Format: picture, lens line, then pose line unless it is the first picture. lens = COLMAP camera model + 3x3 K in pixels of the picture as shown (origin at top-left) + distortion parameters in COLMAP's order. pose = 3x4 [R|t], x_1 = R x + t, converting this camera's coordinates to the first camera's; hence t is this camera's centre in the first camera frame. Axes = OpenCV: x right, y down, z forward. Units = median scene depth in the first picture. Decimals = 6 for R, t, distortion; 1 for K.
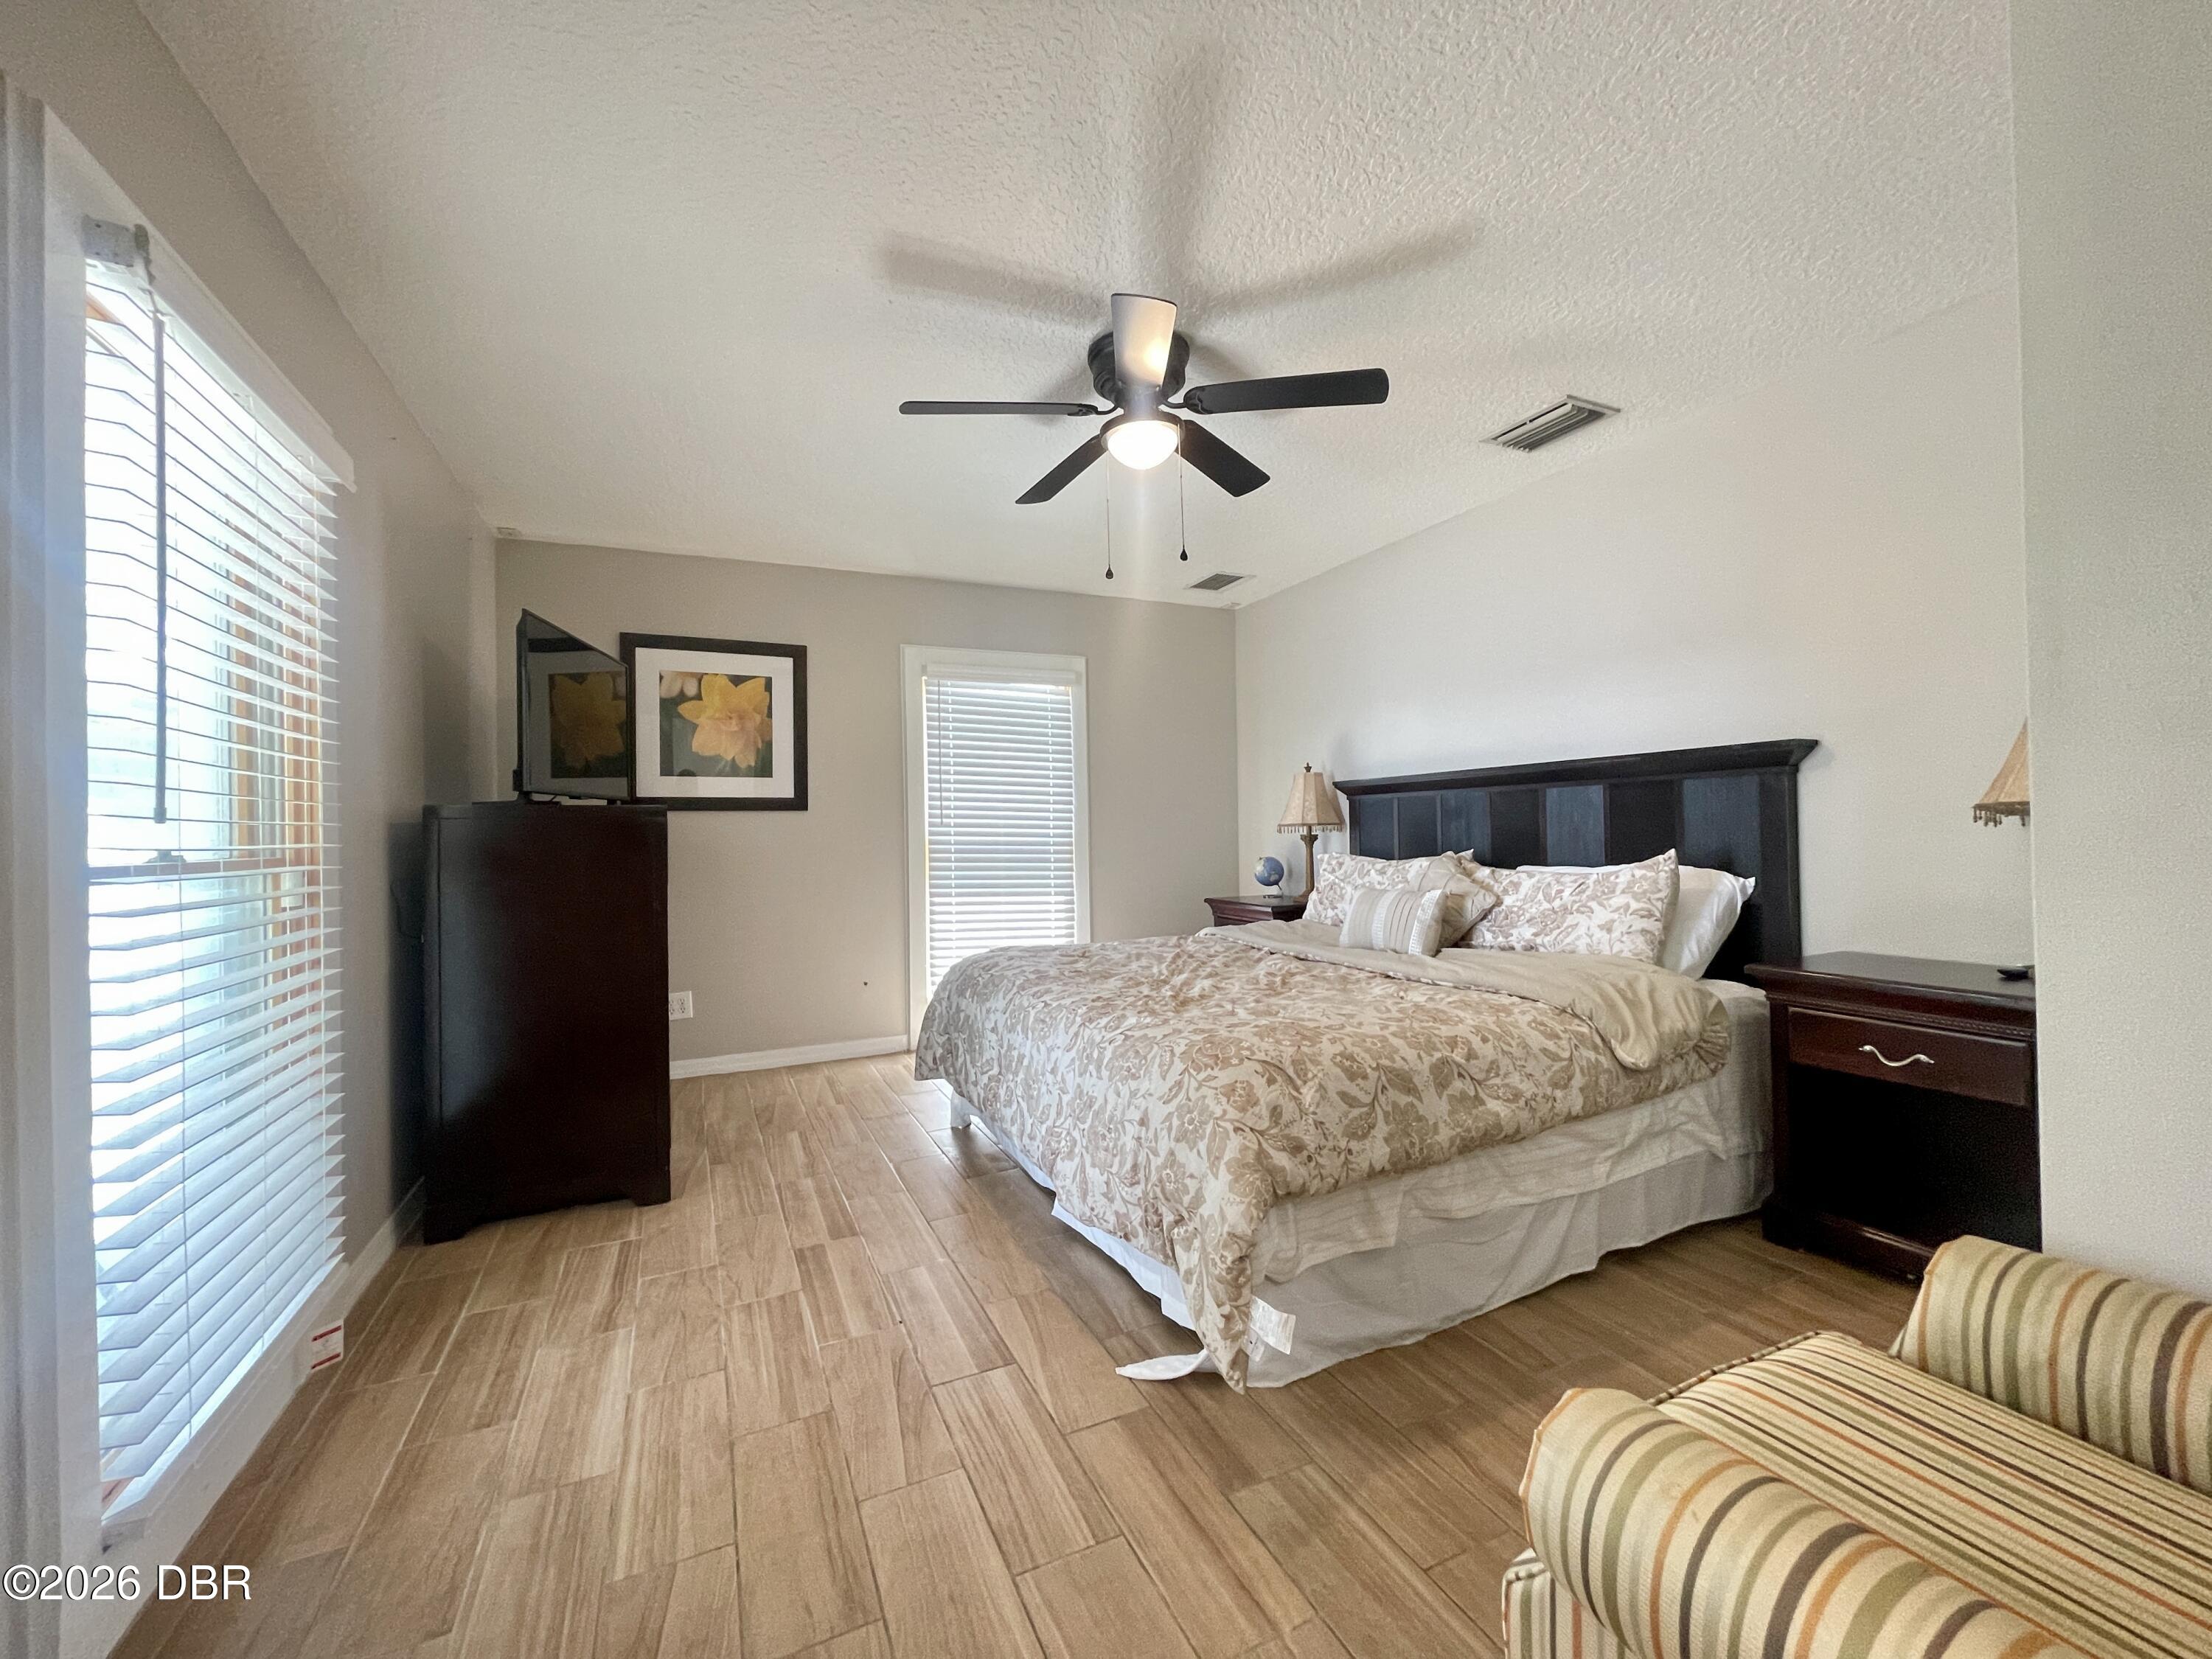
lens RADIAL K [[893.8, 0, 1106.2], [0, 893.8, 820.7], [0, 0, 1]] dist [0.000292, 0.000127]
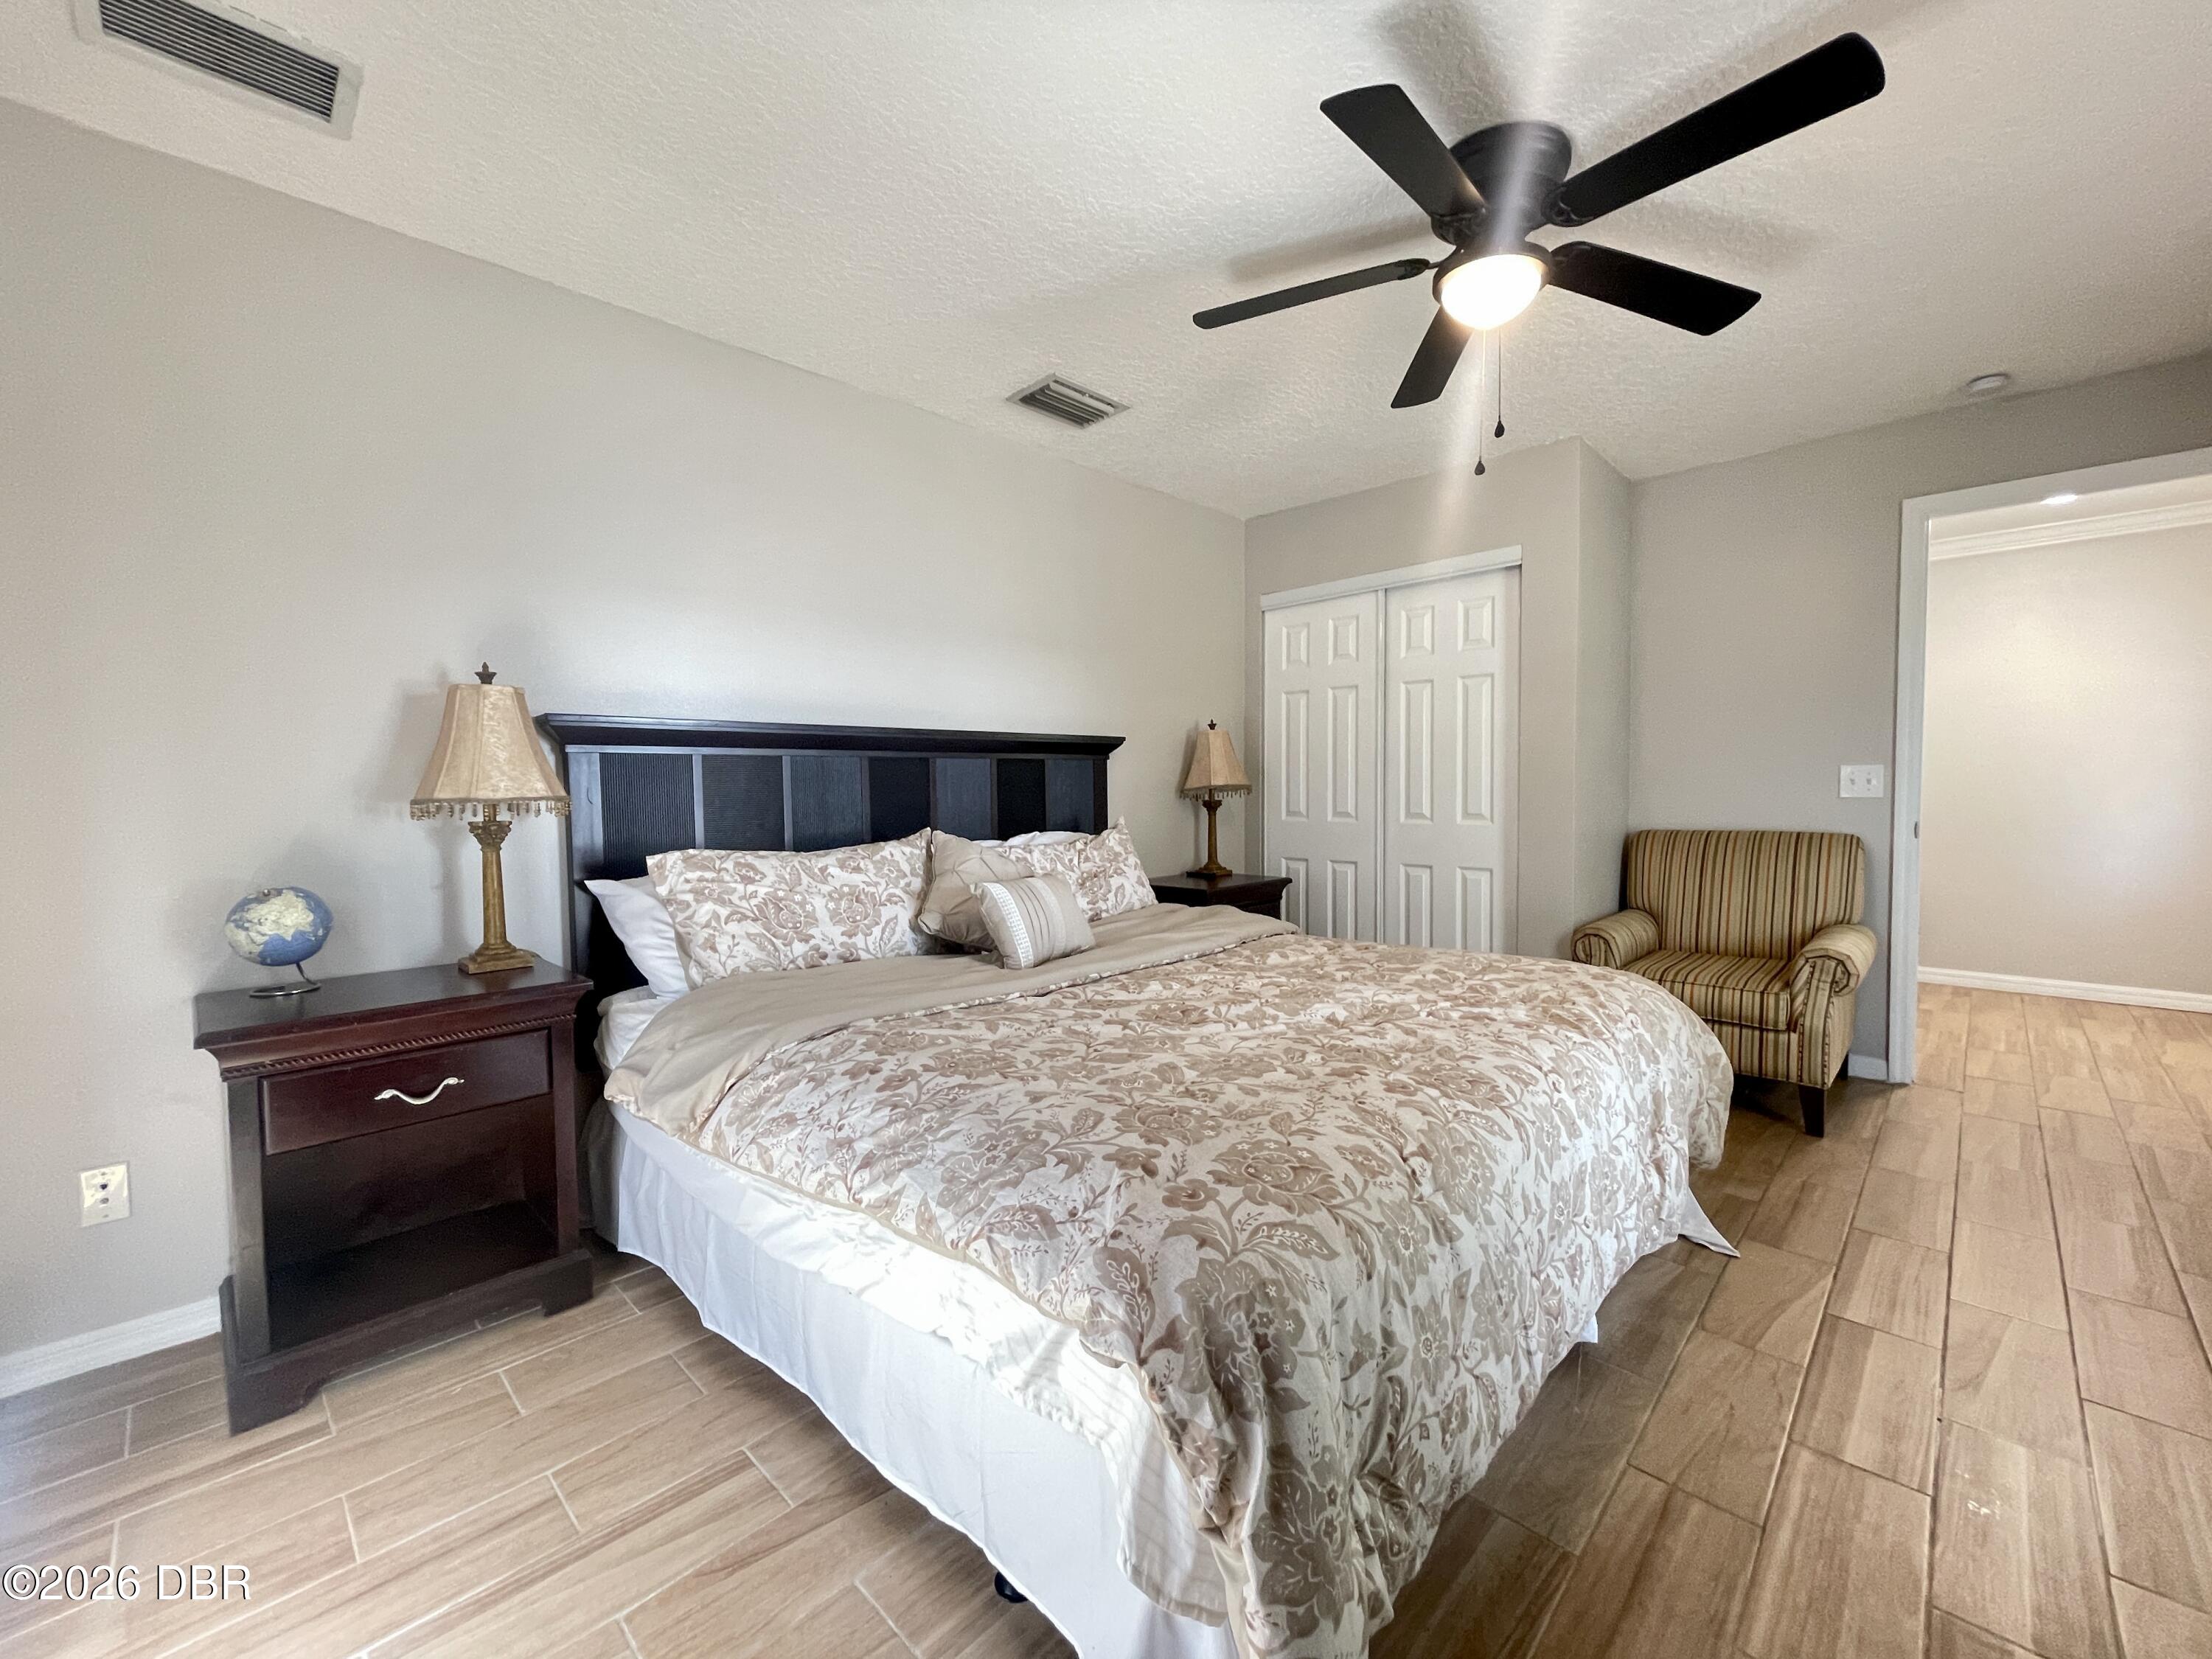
lens RADIAL K [[893.8, 0, 1106.2], [0, 893.8, 820.7], [0, 0, 1]] dist [0.000292, 0.000127]
pose [[-0.354076, -0.005437, 0.935201, -0.427265], [0.013459, 0.999850, 0.010909, 0.020583], [-0.935120, 0.016449, -0.353950, 1.199160]]
